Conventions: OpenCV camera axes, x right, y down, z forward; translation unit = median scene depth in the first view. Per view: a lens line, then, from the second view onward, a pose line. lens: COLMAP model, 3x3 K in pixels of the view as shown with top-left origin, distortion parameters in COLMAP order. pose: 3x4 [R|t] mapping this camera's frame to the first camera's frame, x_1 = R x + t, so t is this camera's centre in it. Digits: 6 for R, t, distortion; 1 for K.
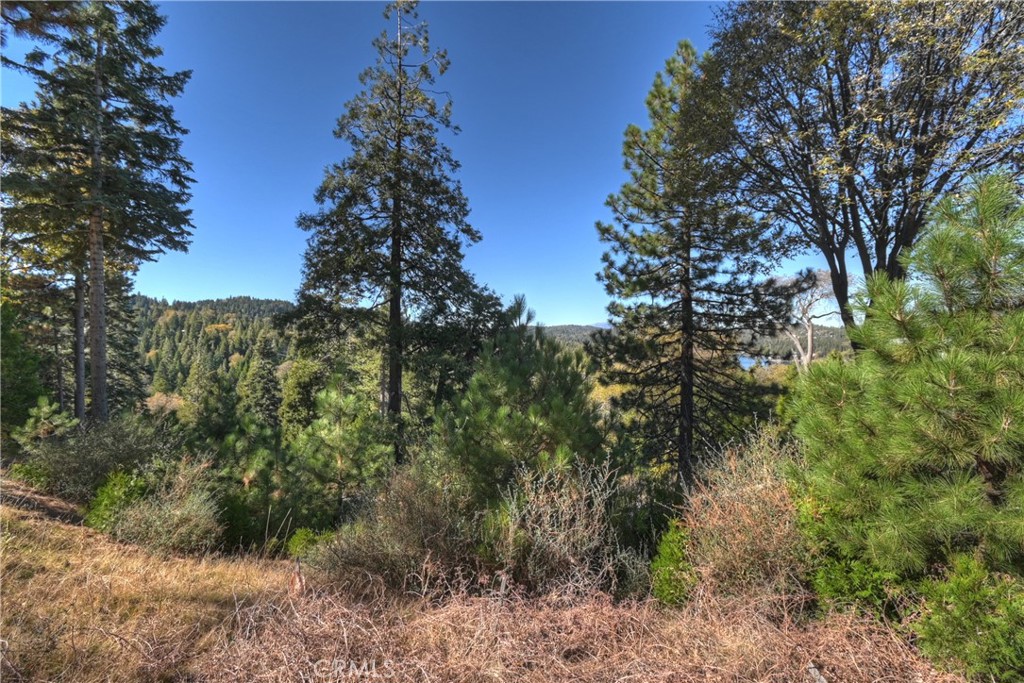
lens RADIAL K [[417.1, 0, 512.0], [0, 417.1, 341.5], [0, 0, 1]] dist [0.001131, -0.010692]
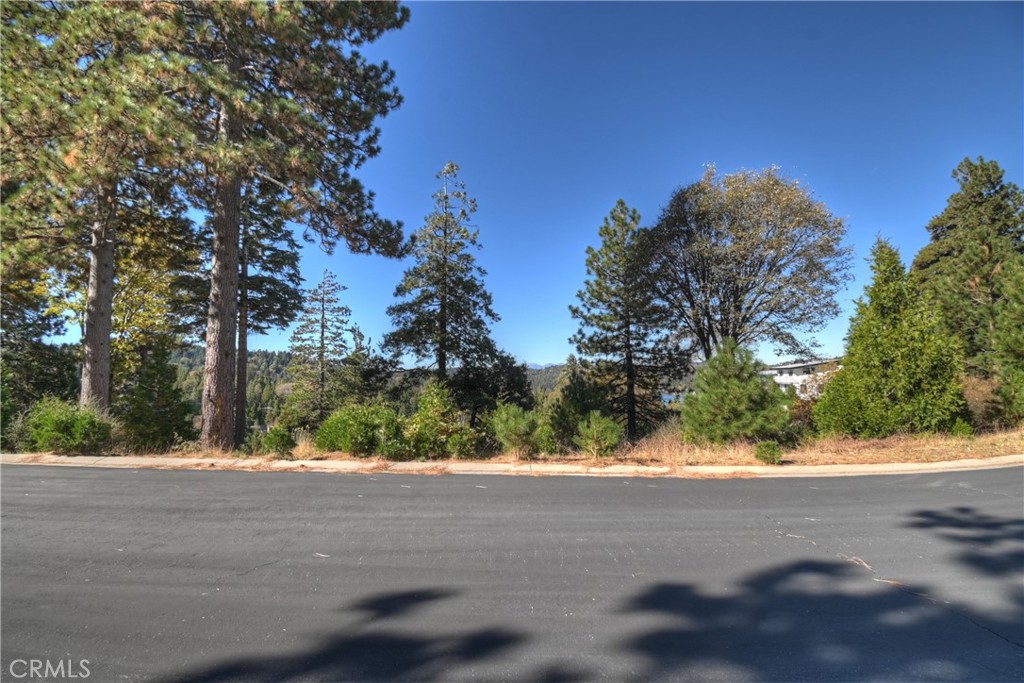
lens RADIAL K [[417.1, 0, 512.0], [0, 417.1, 341.5], [0, 0, 1]] dist [0.001131, -0.010692]
pose [[0.986766, -0.007175, 0.161994, -0.275497], [0.023057, 0.995078, -0.096374, -0.017664], [-0.160505, 0.098833, 0.982074, -0.488964]]
